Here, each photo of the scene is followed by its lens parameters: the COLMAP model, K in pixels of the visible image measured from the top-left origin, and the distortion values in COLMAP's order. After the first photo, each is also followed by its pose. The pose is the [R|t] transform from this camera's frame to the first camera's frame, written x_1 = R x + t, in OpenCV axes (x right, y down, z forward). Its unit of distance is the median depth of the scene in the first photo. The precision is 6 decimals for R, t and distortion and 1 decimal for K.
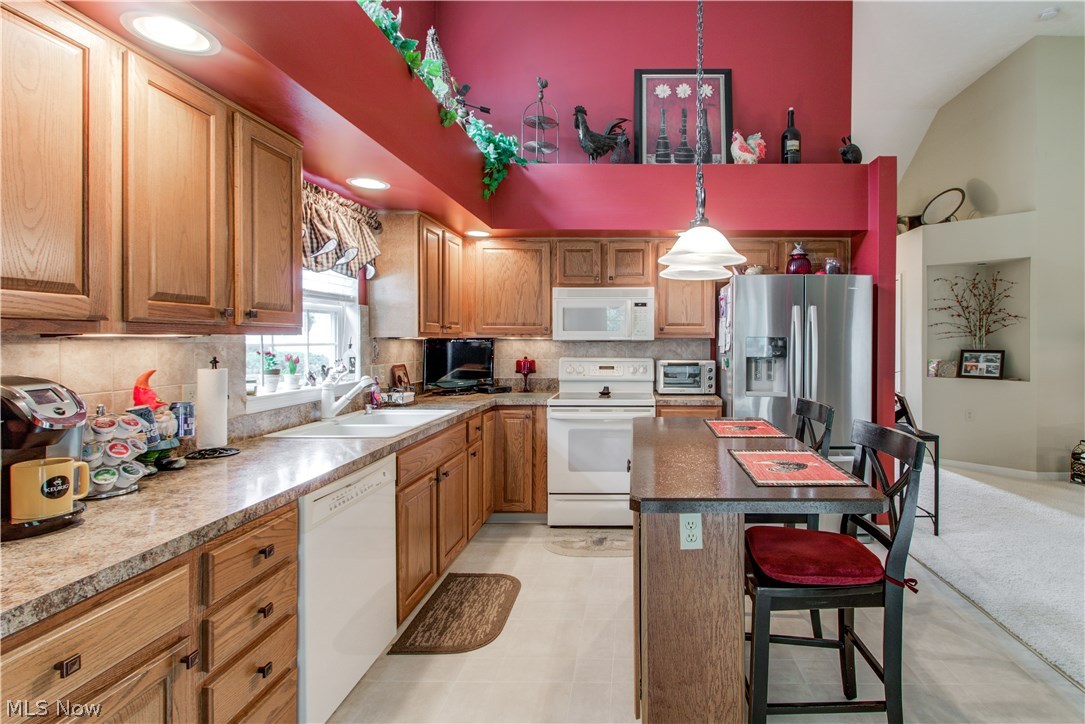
lens RADIAL K [[515.8, 0, 645.6], [0, 515.8, 341.0], [0, 0, 1]] dist [0.016080, -0.027245]
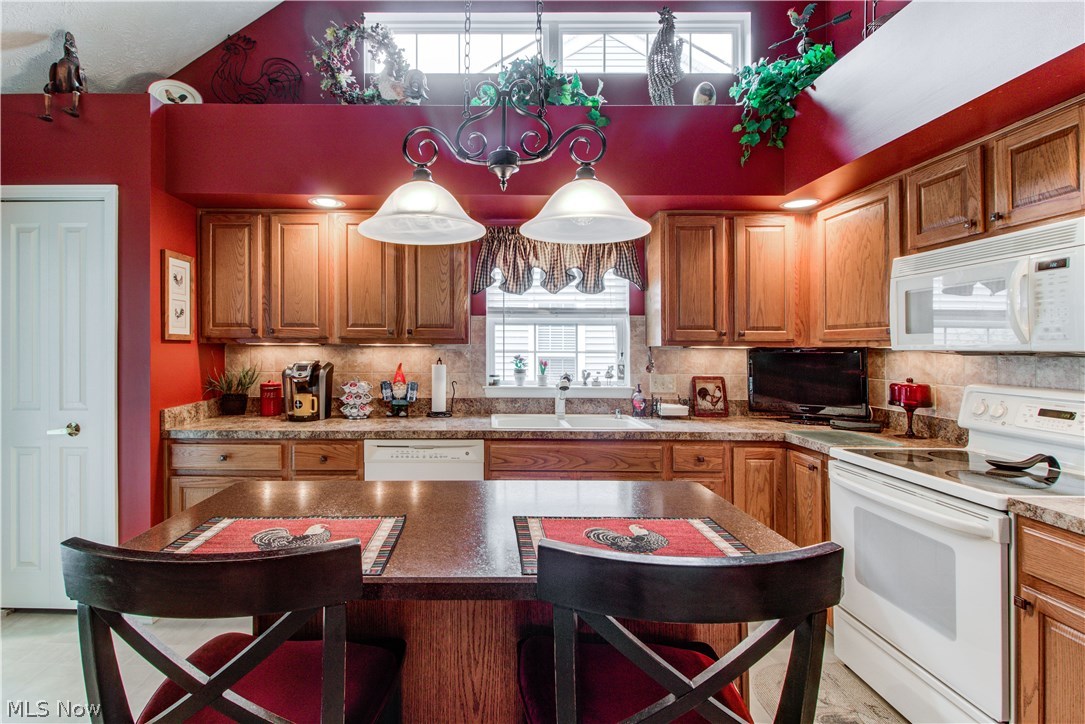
lens RADIAL K [[512.7, 0, 487.6], [0, 512.7, 342.5], [0, 0, 1]] dist [0.013653, -0.012337]
pose [[-0.012679, -0.012769, -0.999838, 0.370550], [-0.009565, 0.999874, -0.012648, 0.000787], [0.999874, 0.009403, -0.012800, 0.524045]]
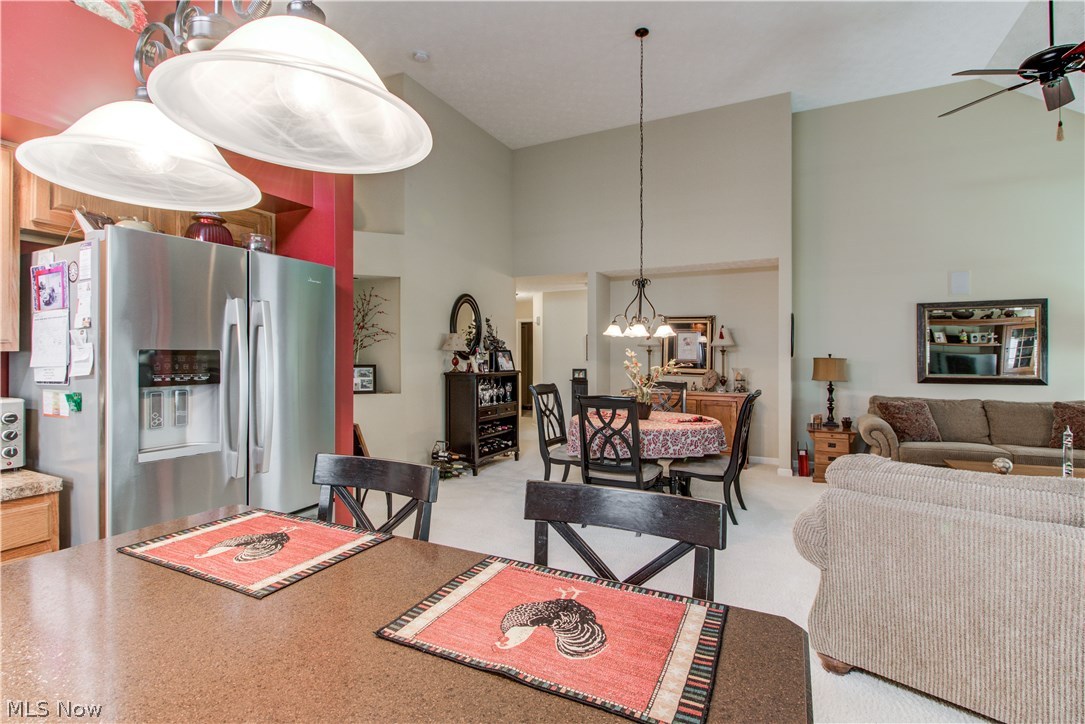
lens RADIAL K [[495.9, 0, 546.0], [0, 495.9, 354.1], [0, 0, 1]] dist [0.010695, -0.014085]
pose [[0.441860, -0.000942, 0.897084, -0.056333], [0.005531, 0.999983, -0.001675, 0.000661], [-0.897067, 0.005702, 0.441858, 0.333635]]
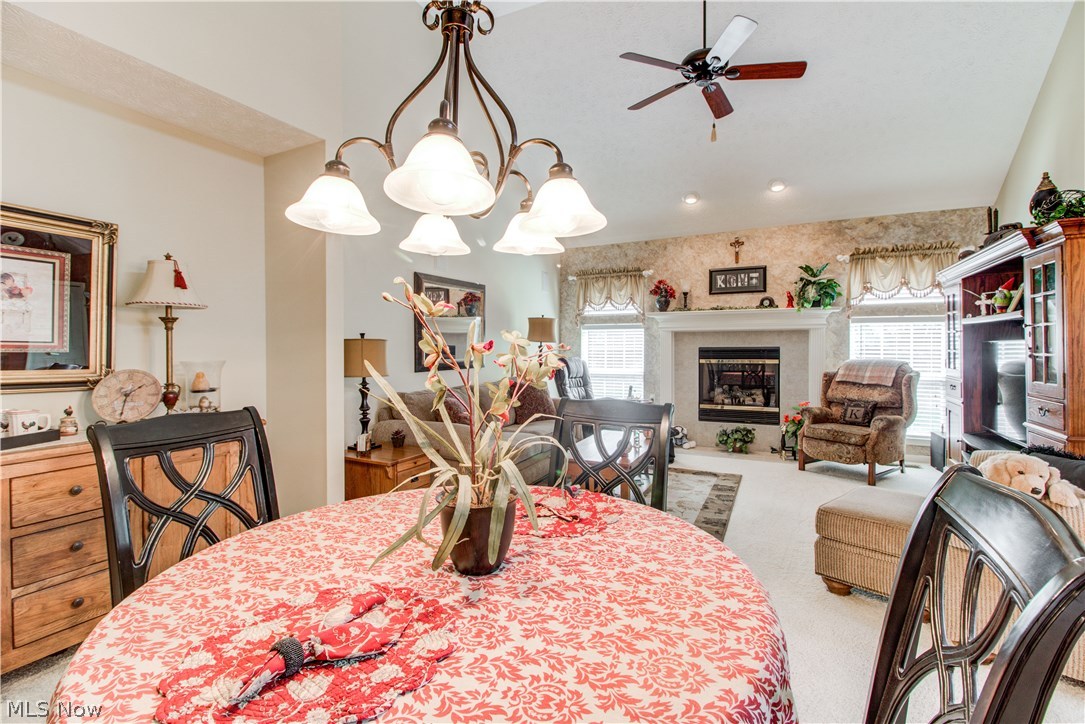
lens RADIAL K [[495.9, 0, 546.0], [0, 495.9, 354.1], [0, 0, 1]] dist [0.010695, -0.014085]
pose [[-0.897414, -0.008170, 0.441113, 0.845952], [0.001622, 0.999761, 0.021817, 0.020512], [-0.441186, 0.020295, -0.897186, 0.841688]]
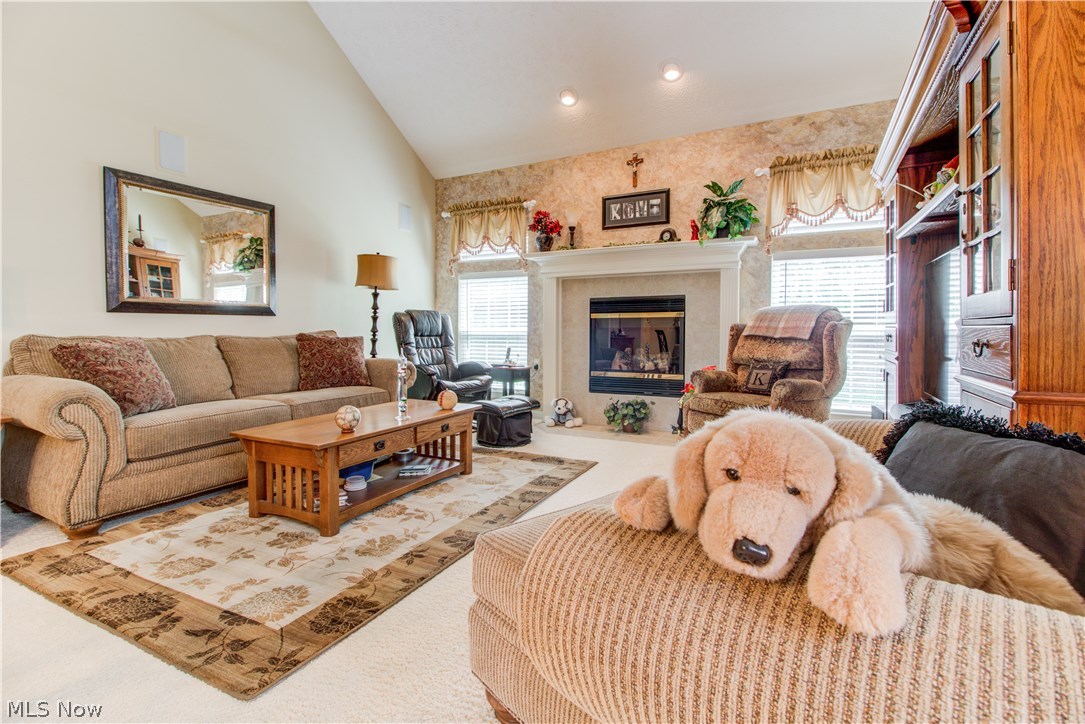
lens RADIAL K [[498.8, 0, 550.4], [0, 498.8, 346.7], [0, 0, 1]] dist [0.010222, -0.011437]
pose [[-0.891453, -0.019835, 0.452679, 0.644207], [-0.002077, 0.999210, 0.039691, 0.100211], [-0.453109, 0.034442, -0.890790, 0.390306]]
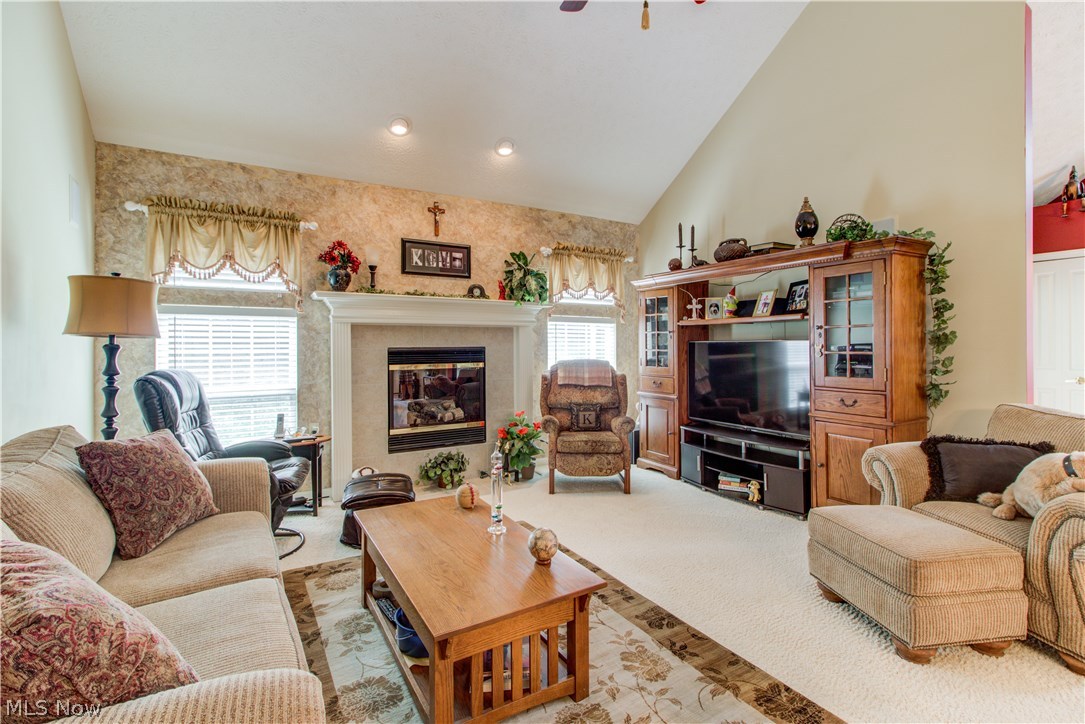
lens RADIAL K [[503.9, 0, 553.7], [0, 503.9, 348.5], [0, 0, 1]] dist [0.017480, -0.011413]
pose [[-0.855630, 0.002072, -0.517583, 1.337554], [-0.003094, 0.999954, 0.009119, 0.024133], [0.517578, 0.009404, -0.855584, 0.381723]]
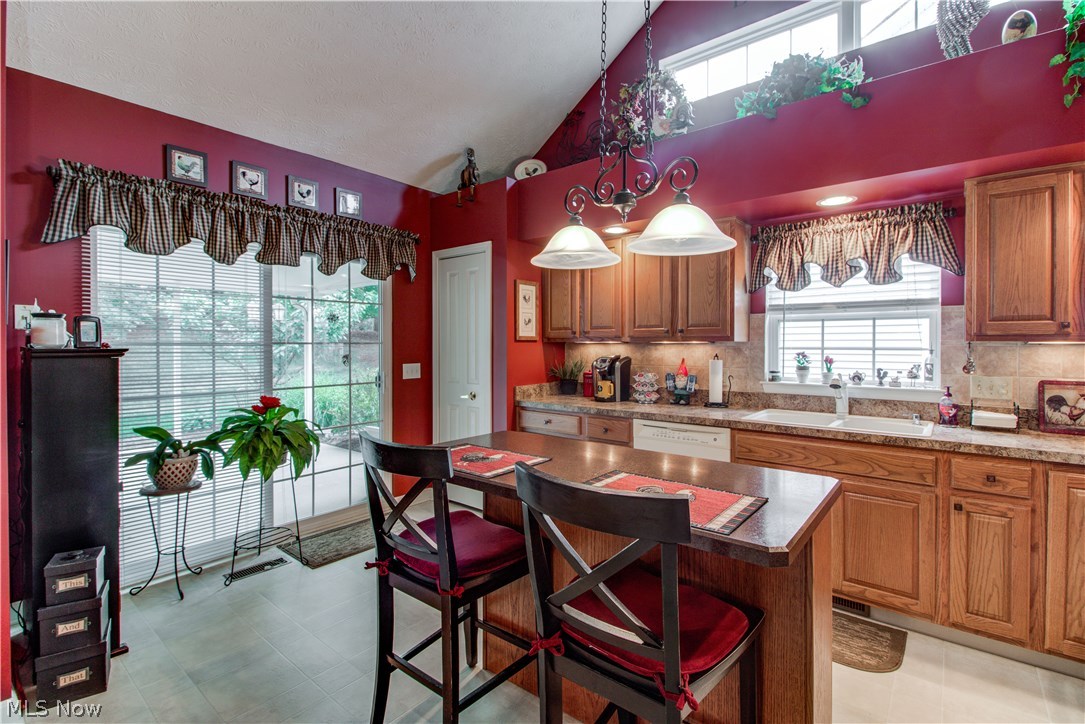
lens RADIAL K [[489.1, 0, 562.2], [0, 489.1, 346.5], [0, 0, 1]] dist [0.012447, -0.010932]
pose [[-0.622235, -0.000667, -0.782830, 0.393252], [-0.006981, 0.999965, 0.004697, 0.000562], [0.782799, 0.008387, -0.622218, 0.739292]]
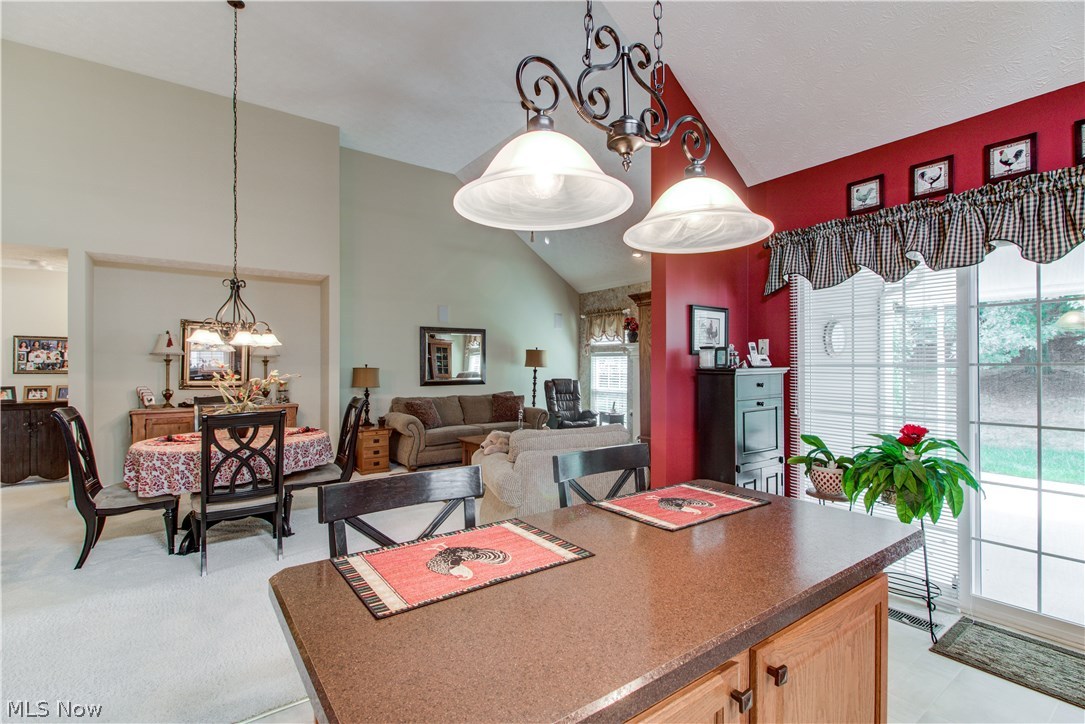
lens RADIAL K [[500.7, 0, 542.5], [0, 500.7, 362.0], [0, 0, 1]] dist [0.011649, -0.011289]
pose [[-0.584299, 0.001968, 0.811536, -0.128194], [0.004040, 0.999992, 0.000483, -0.003519], [-0.811528, 0.003561, -0.584302, 0.712065]]
